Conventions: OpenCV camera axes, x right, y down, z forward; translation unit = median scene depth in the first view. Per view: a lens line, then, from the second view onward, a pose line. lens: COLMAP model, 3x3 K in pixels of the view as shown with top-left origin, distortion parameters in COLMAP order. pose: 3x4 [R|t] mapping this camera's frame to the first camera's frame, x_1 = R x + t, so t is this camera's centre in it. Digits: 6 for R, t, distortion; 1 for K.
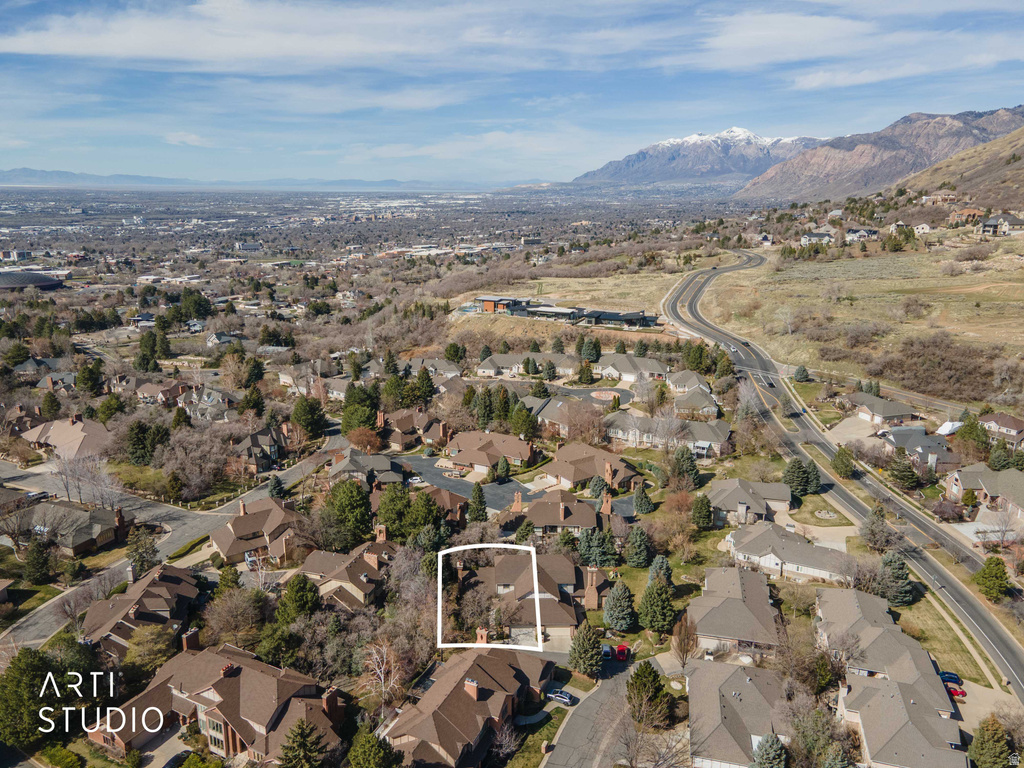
lens RADIAL K [[748.2, 0, 501.2], [0, 748.2, 376.6], [0, 0, 1]] dist [0.055787, -0.005091]
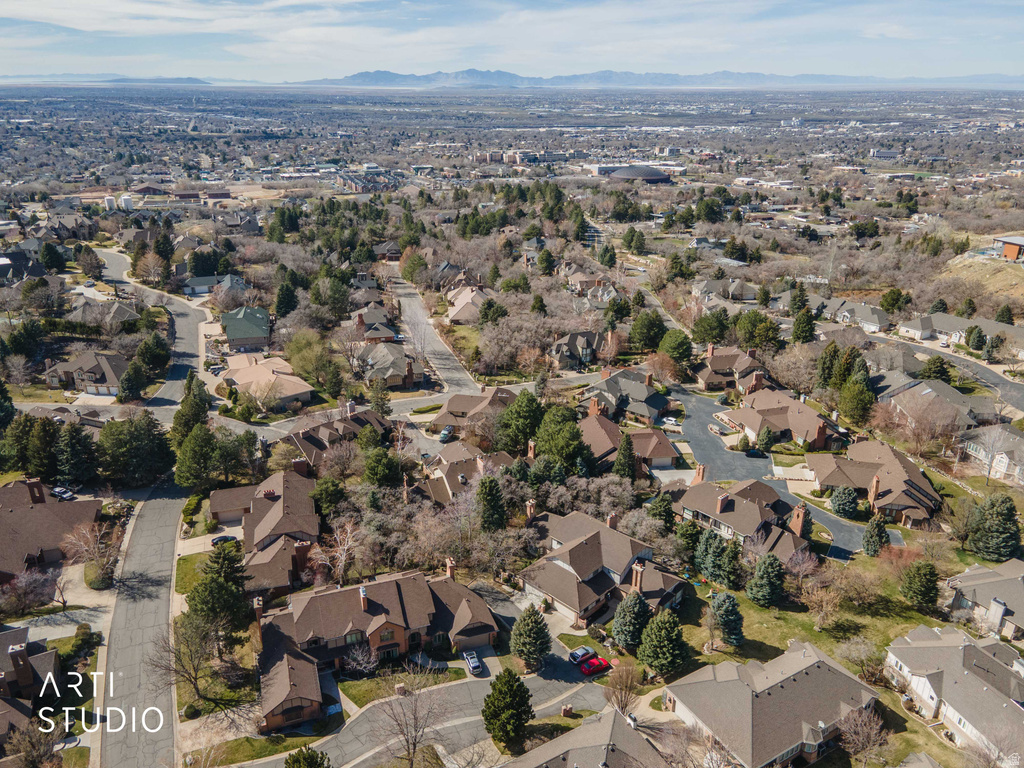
lens RADIAL K [[748.2, 0, 501.2], [0, 748.2, 376.6], [0, 0, 1]] dist [0.055787, -0.005091]
pose [[0.692564, 0.268356, -0.669582, 0.219072], [-0.187012, 0.963285, 0.192635, -0.033054], [0.696693, -0.008193, 0.717322, 0.129101]]
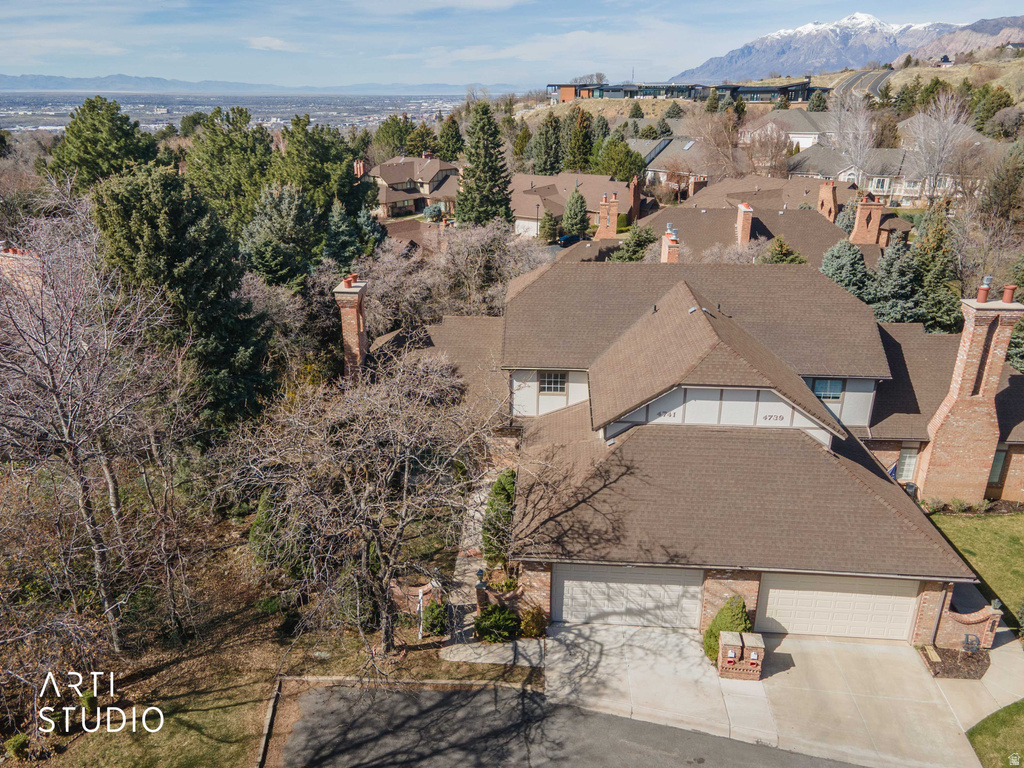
lens RADIAL K [[756.2, 0, 504.6], [0, 756.2, 382.5], [0, 0, 1]] dist [0.047276, 0.006275]
pose [[0.994434, 0.032118, -0.100342, 0.006471], [-0.019907, 0.992525, 0.120406, 0.108367], [0.103459, -0.117738, 0.987641, 0.335477]]
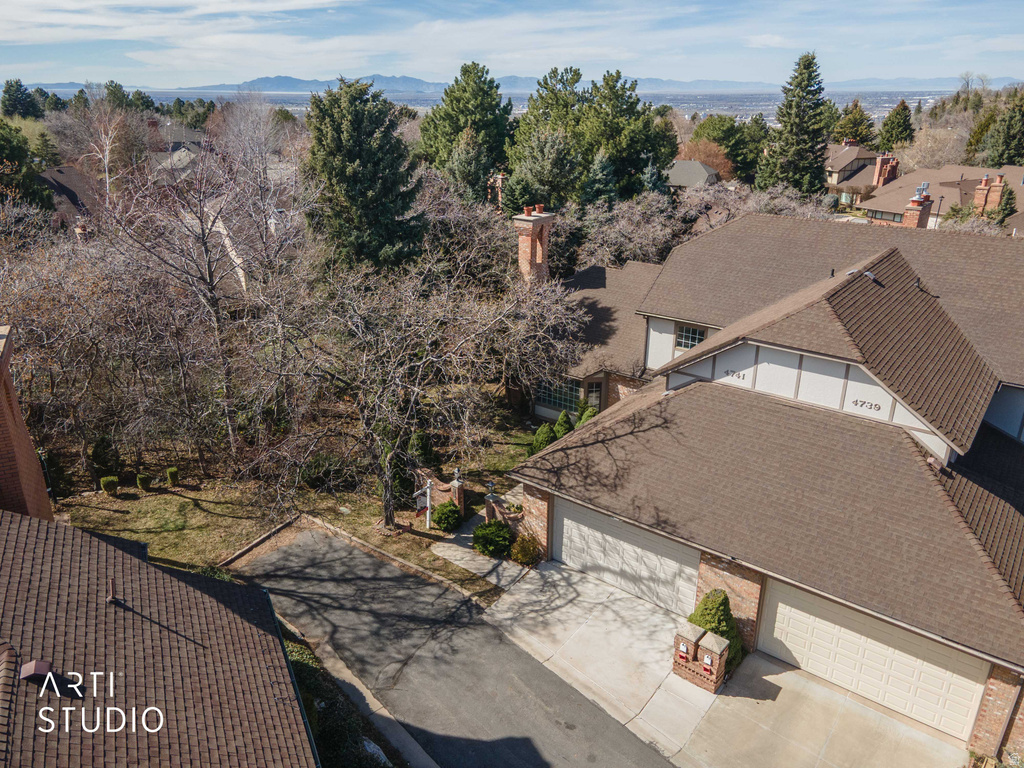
lens RADIAL K [[748.2, 0, 501.2], [0, 748.2, 376.6], [0, 0, 1]] dist [0.055787, -0.005091]
pose [[0.771226, 0.229680, -0.593681, 0.037517], [-0.159752, 0.972626, 0.168757, 0.112885], [0.616189, -0.035308, 0.786806, 0.349169]]
